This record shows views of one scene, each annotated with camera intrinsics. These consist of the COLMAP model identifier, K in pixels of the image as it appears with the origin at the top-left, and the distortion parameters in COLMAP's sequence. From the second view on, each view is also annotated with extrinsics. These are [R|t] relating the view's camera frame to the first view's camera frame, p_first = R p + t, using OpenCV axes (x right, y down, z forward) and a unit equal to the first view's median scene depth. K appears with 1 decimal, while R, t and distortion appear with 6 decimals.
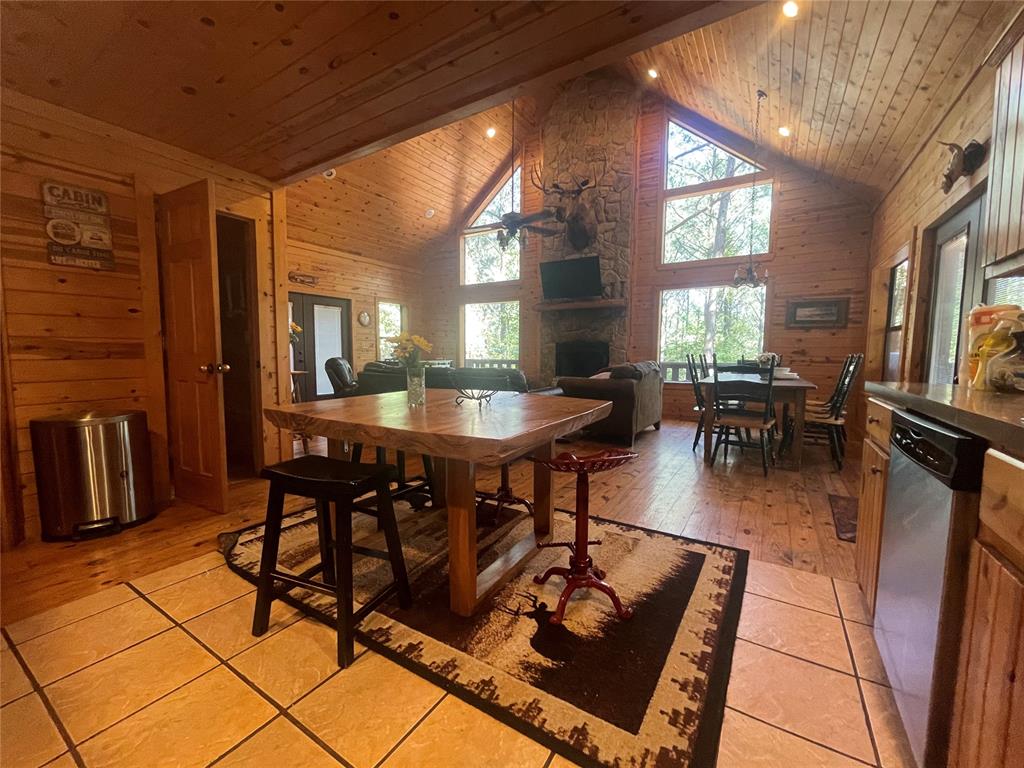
lens RADIAL K [[415.4, 0, 512.0], [0, 415.4, 384.0], [0, 0, 1]] dist [0.000579, -0.000111]
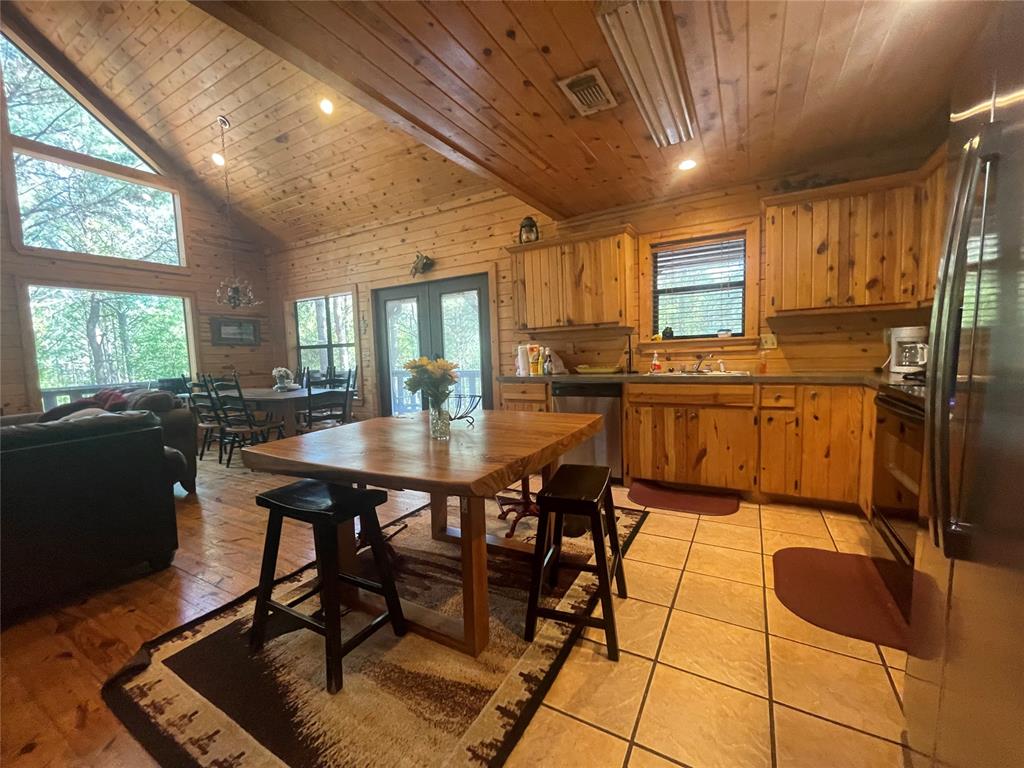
lens RADIAL K [[415.4, 0, 512.0], [0, 415.4, 384.0], [0, 0, 1]] dist [0.000579, -0.000111]
pose [[-0.043712, -0.085394, 0.995388, -1.015410], [0.114306, 0.989370, 0.089897, -0.117220], [-0.992483, 0.117709, -0.033487, 0.795251]]
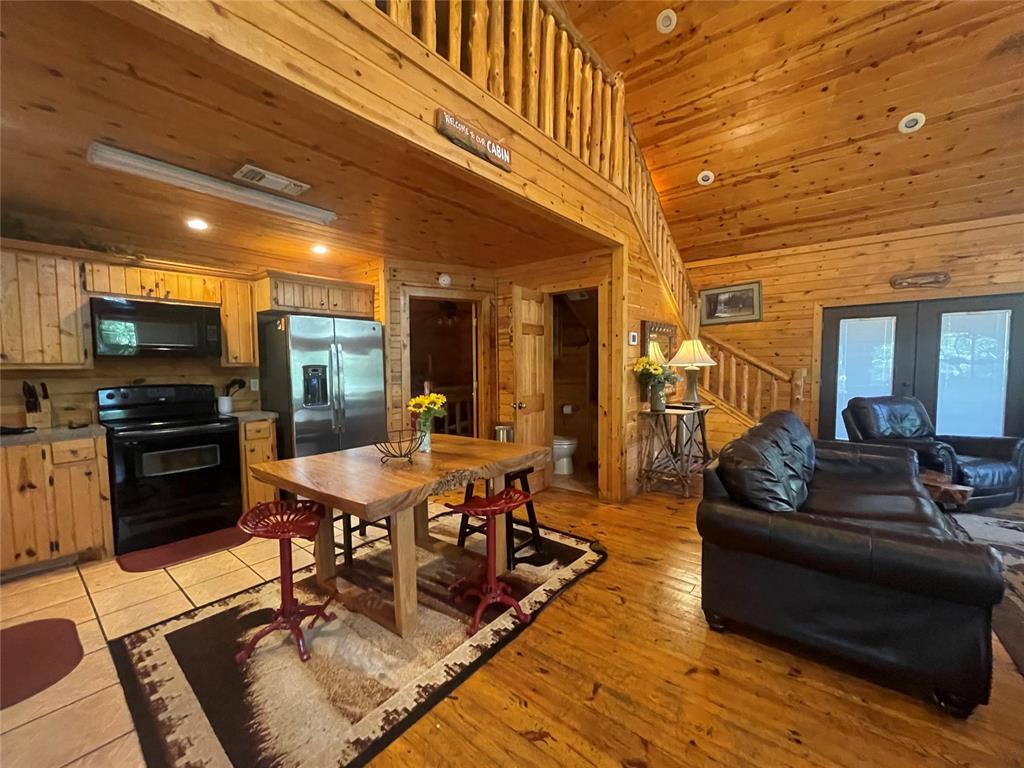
lens RADIAL K [[415.4, 0, 512.0], [0, 415.4, 384.0], [0, 0, 1]] dist [0.000579, -0.000111]
pose [[-0.123158, 0.046160, -0.991313, 0.912851], [-0.065145, 0.996387, 0.054489, -0.221972], [0.990247, 0.071290, -0.119706, 1.294808]]
